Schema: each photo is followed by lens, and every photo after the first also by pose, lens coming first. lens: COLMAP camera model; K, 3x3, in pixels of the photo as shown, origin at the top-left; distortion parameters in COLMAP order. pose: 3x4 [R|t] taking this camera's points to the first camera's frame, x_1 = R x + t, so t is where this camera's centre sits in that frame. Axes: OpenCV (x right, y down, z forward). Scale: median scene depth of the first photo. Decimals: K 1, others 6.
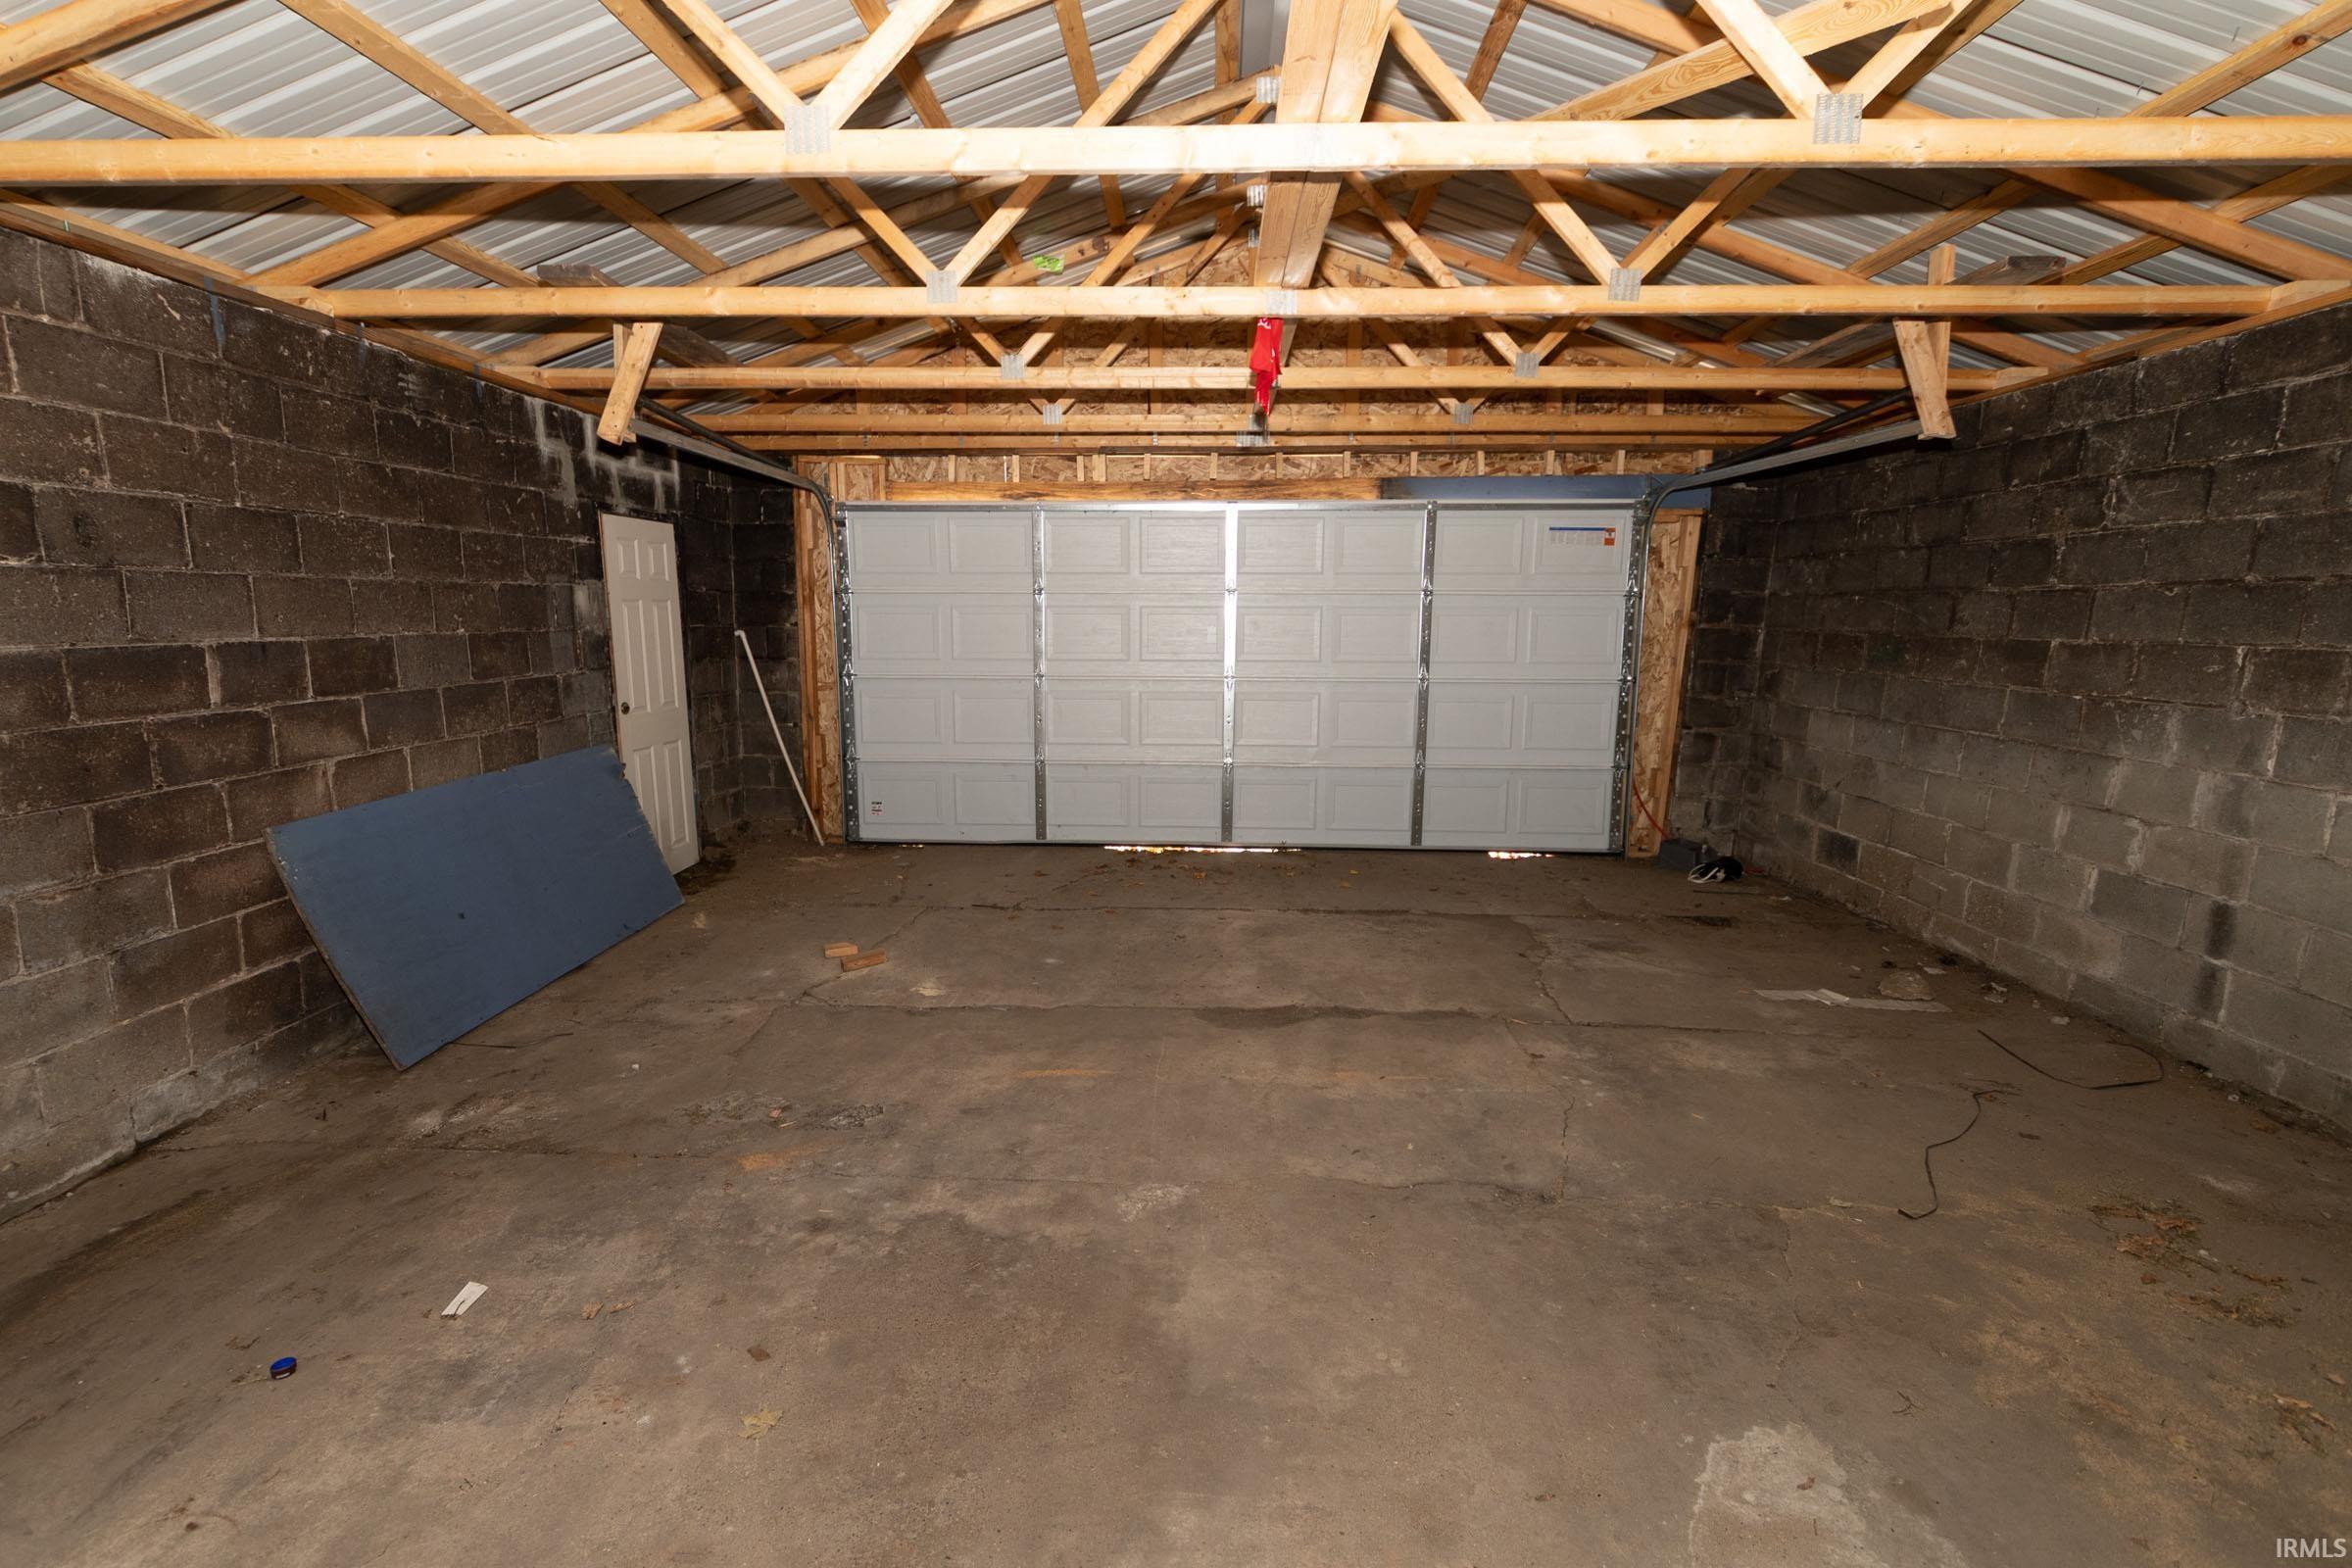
lens RADIAL K [[1057.2, 0, 1175.3], [0, 1057.2, 783.0], [0, 0, 1]] dist [0.002449, -0.001628]
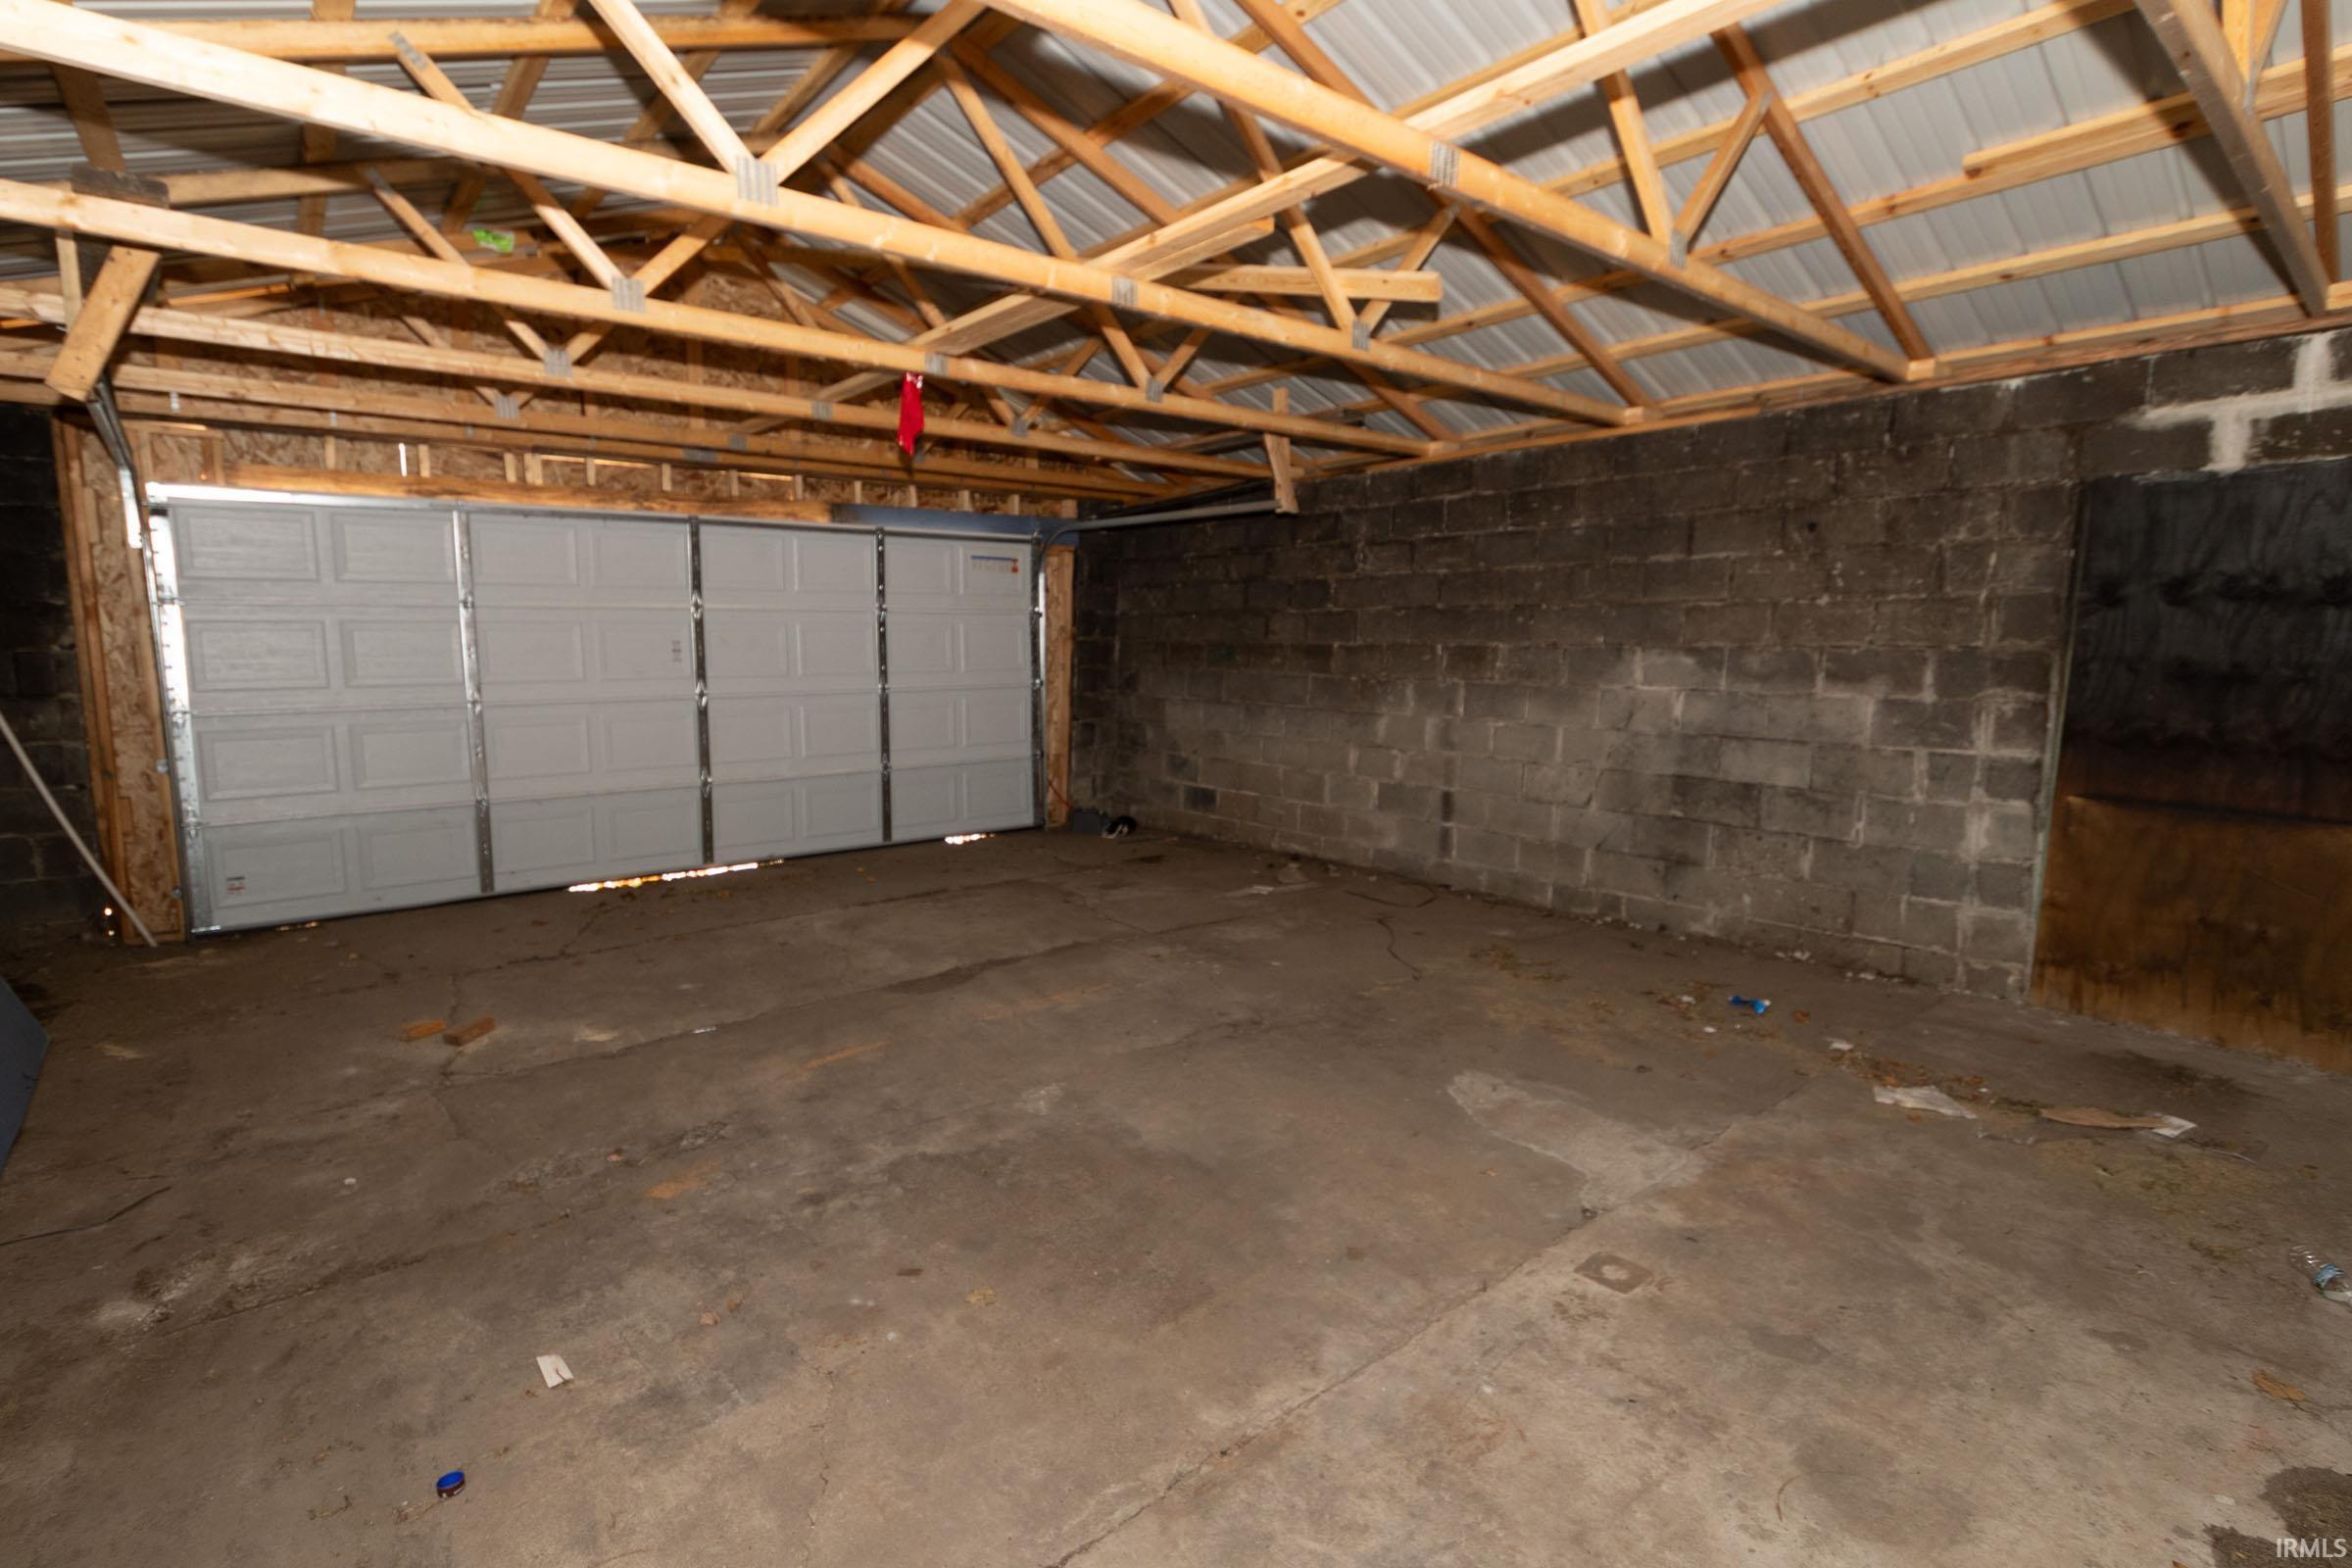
lens RADIAL K [[1057.2, 0, 1167.4], [0, 1057.2, 775.8], [0, 0, 1]] dist [0.002449, -0.001628]
pose [[0.759019, -0.092751, 0.644428, -0.350210], [0.108207, 0.994006, 0.015617, 0.008814], [-0.642014, 0.057878, 0.764505, -0.030838]]
